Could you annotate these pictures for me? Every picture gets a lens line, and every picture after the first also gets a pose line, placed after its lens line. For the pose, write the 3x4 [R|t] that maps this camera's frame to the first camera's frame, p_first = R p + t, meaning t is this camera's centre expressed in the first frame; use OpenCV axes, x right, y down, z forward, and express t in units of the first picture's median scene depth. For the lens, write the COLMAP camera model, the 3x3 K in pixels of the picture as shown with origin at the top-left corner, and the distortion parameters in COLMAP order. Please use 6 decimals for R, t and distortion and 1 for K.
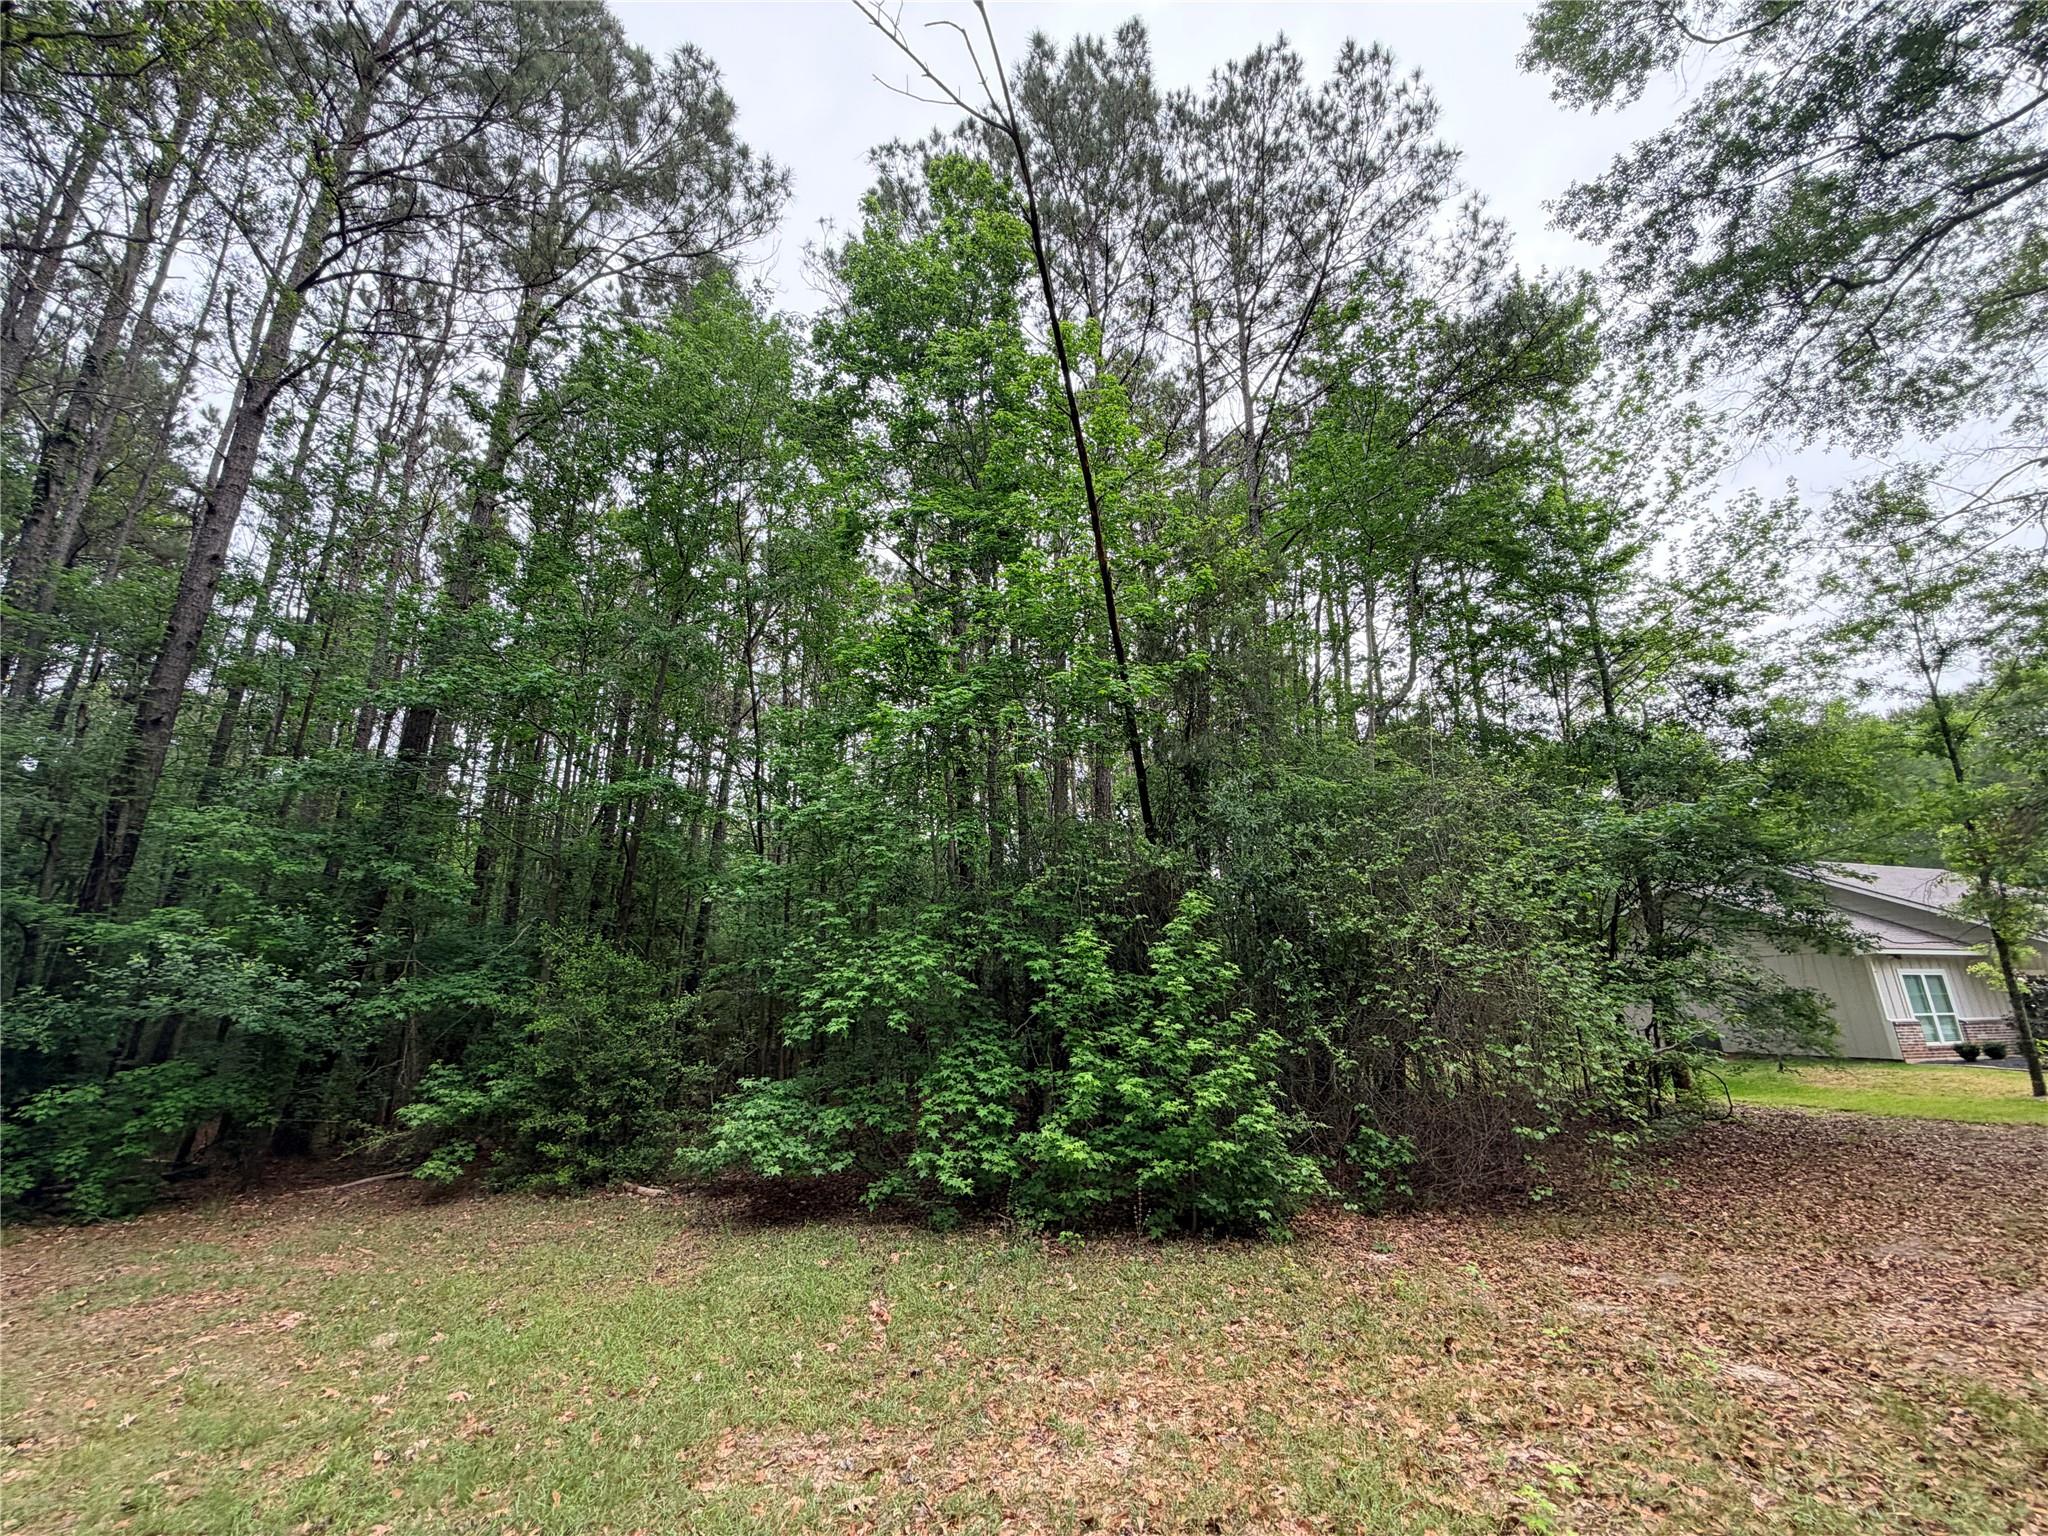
lens RADIAL K [[812.6, 0, 1019.1], [0, 812.6, 769.4], [0, 0, 1]] dist [-0.000157, 0.000040]
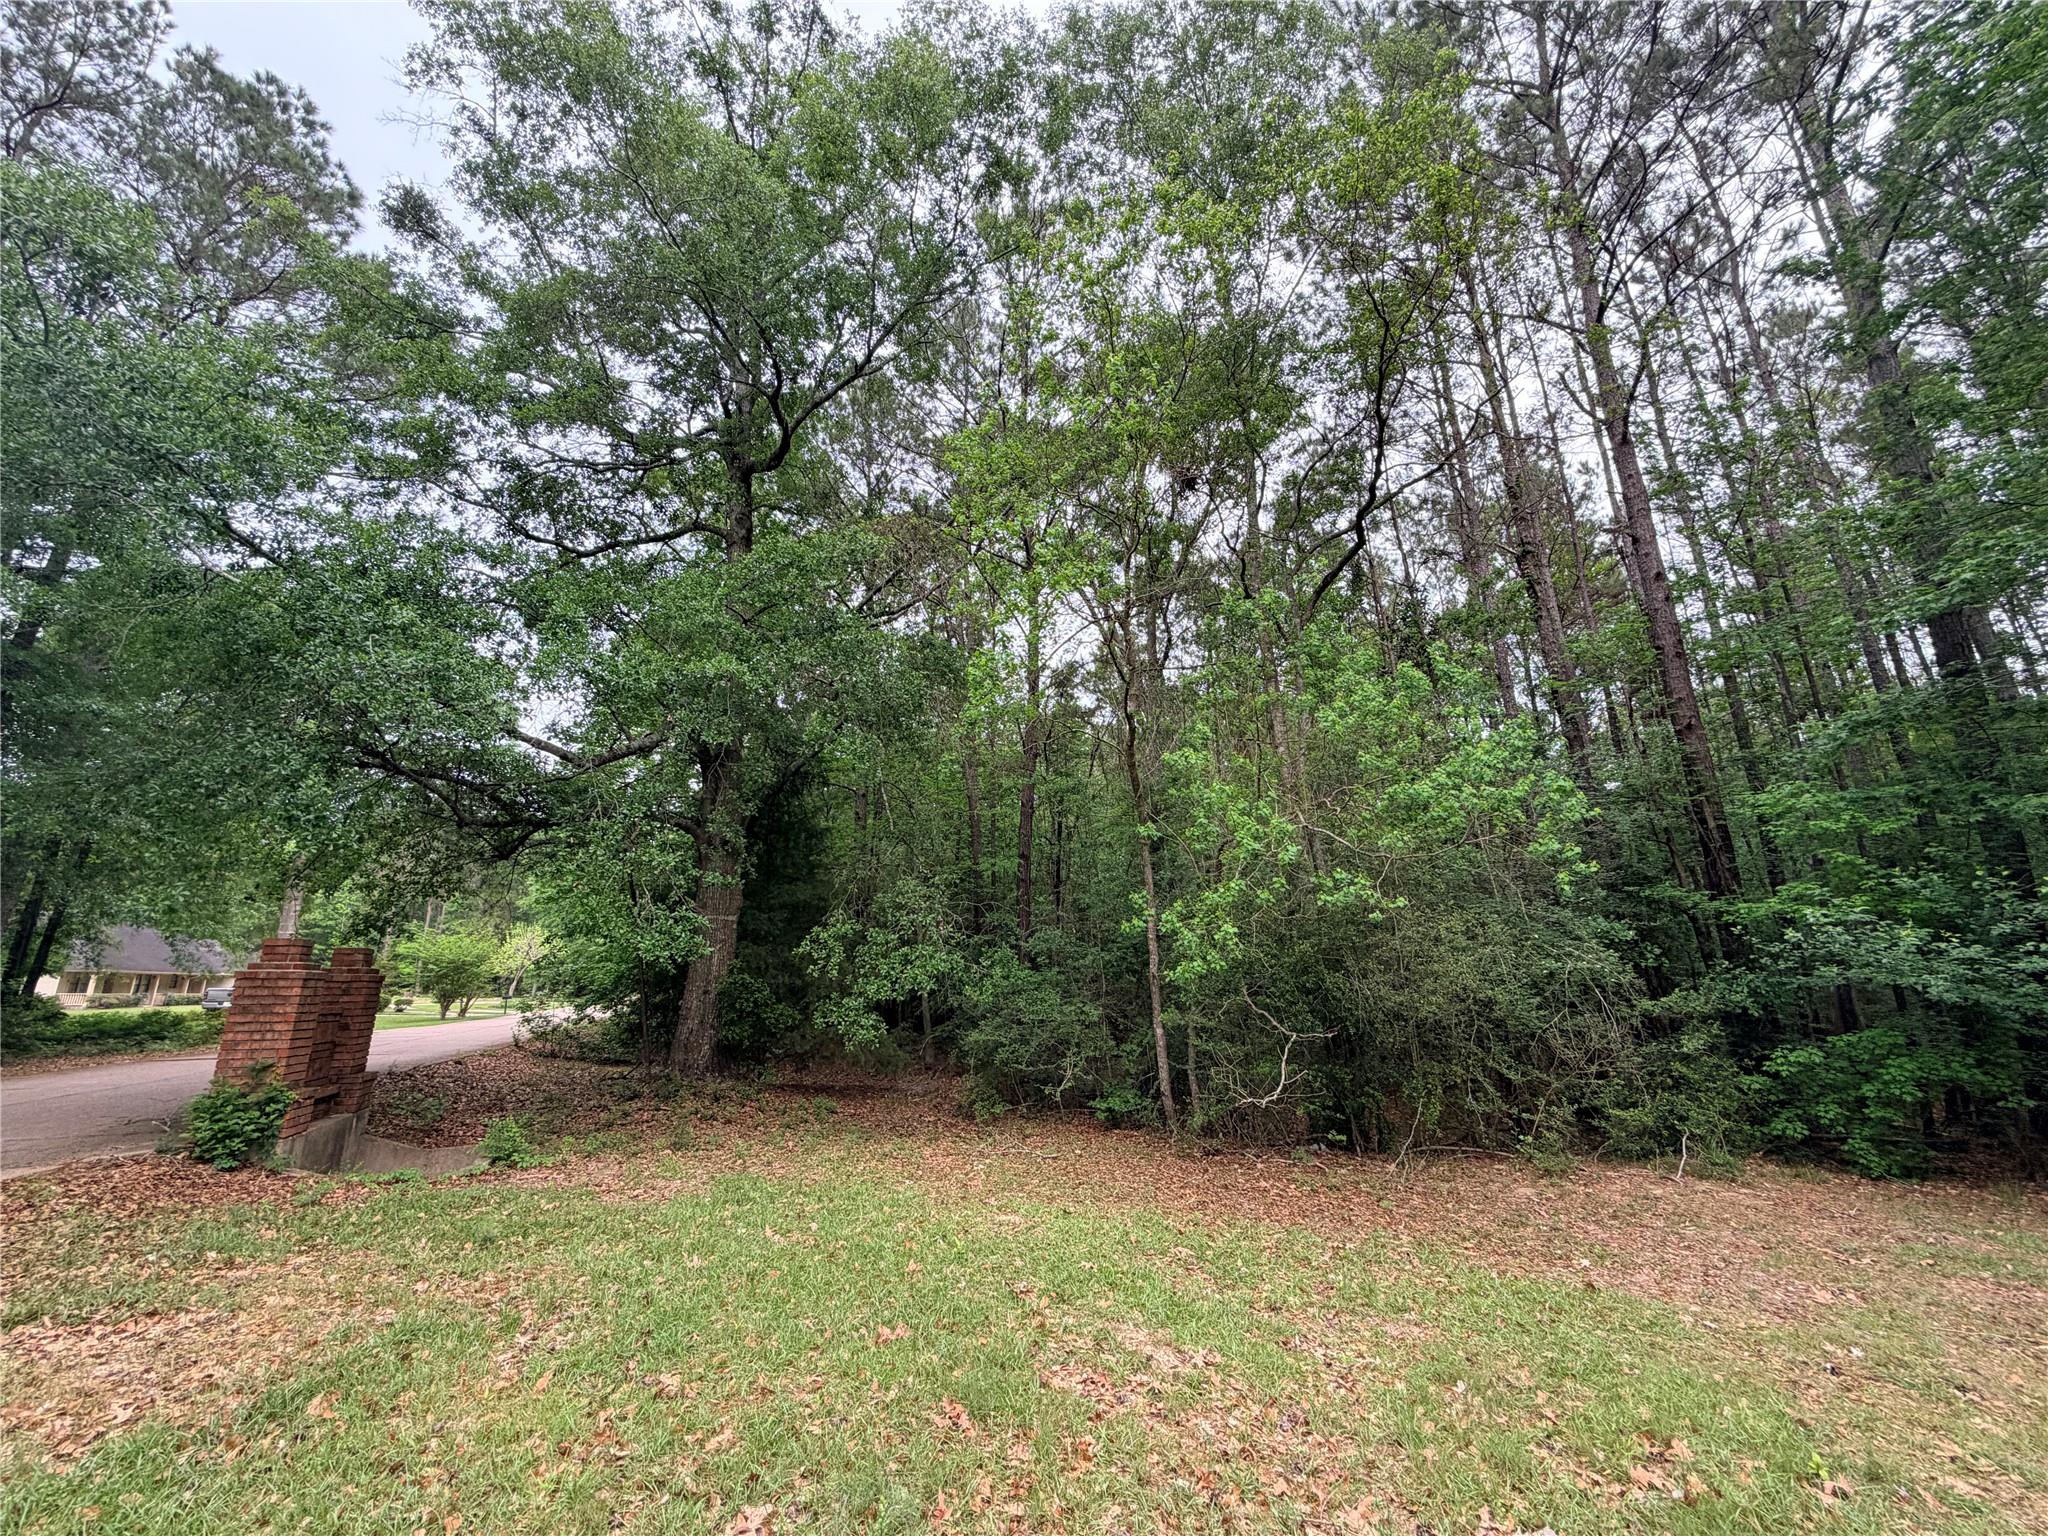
lens RADIAL K [[812.6, 0, 1019.3], [0, 812.6, 768.4], [0, 0, 1]] dist [-0.000157, 0.000040]
pose [[0.027736, -0.255597, -0.966385, -0.012115], [0.297059, 0.925190, -0.236176, -0.018494], [0.954456, -0.280523, 0.101589, -0.027628]]
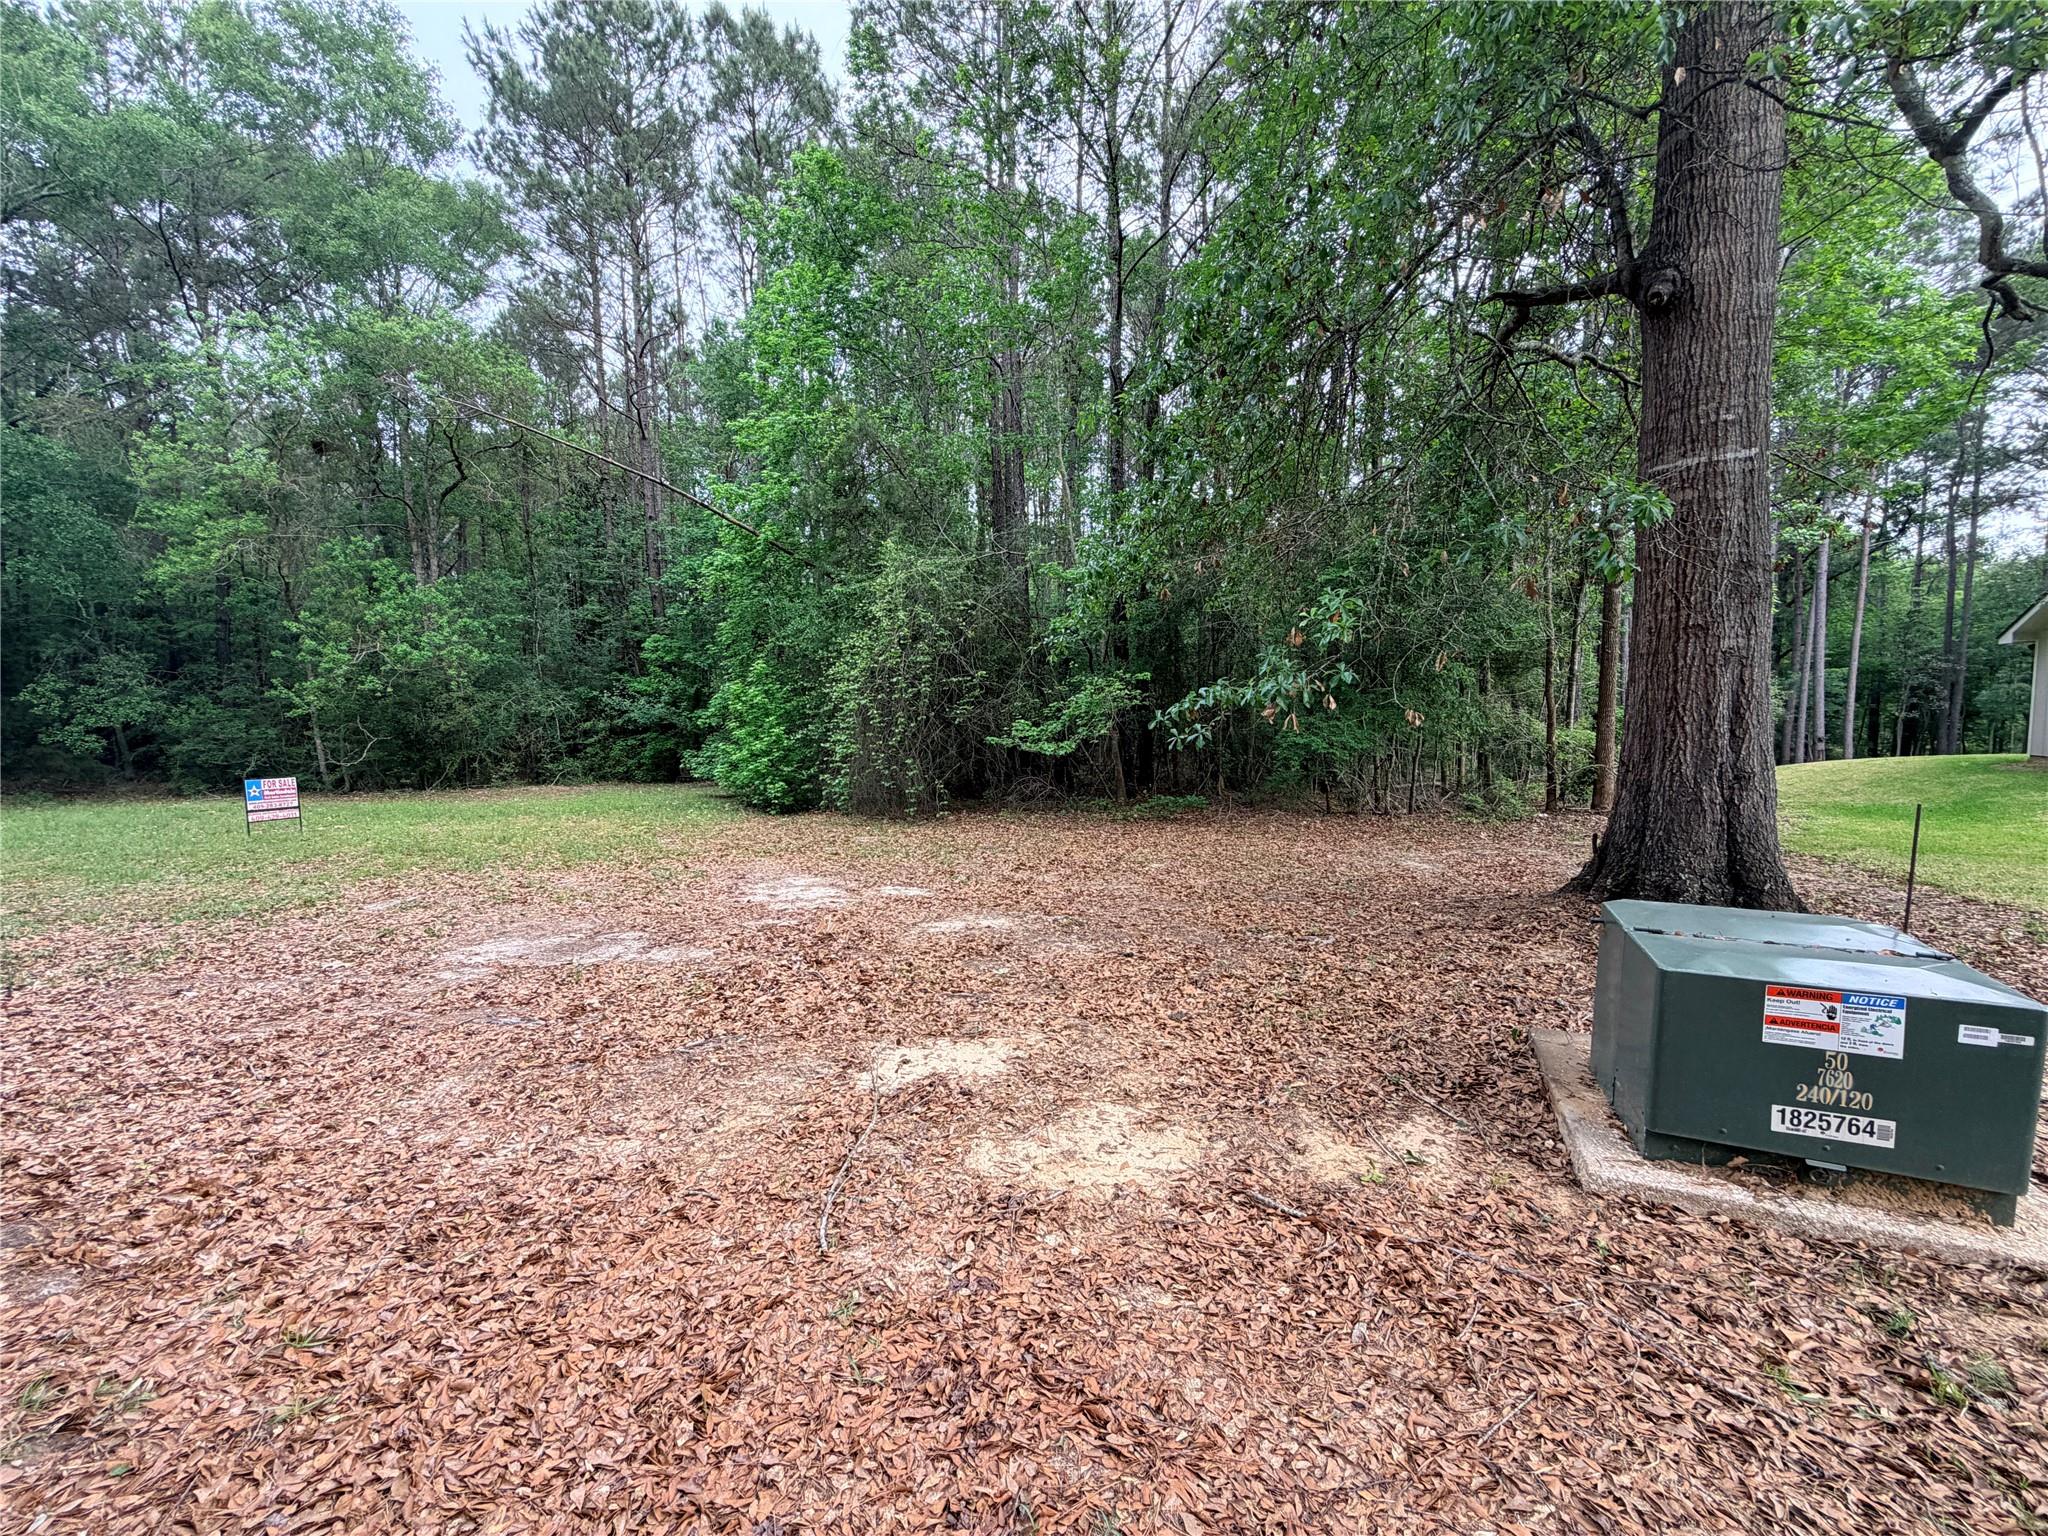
lens RADIAL K [[812.6, 0, 1017.2], [0, 812.6, 768.2], [0, 0, 1]] dist [-0.000157, 0.000040]
pose [[0.699071, 0.050504, -0.713267, 1.862913], [0.210570, 0.938730, 0.272848, -0.019619], [0.683345, -0.340933, 0.645604, 0.031862]]
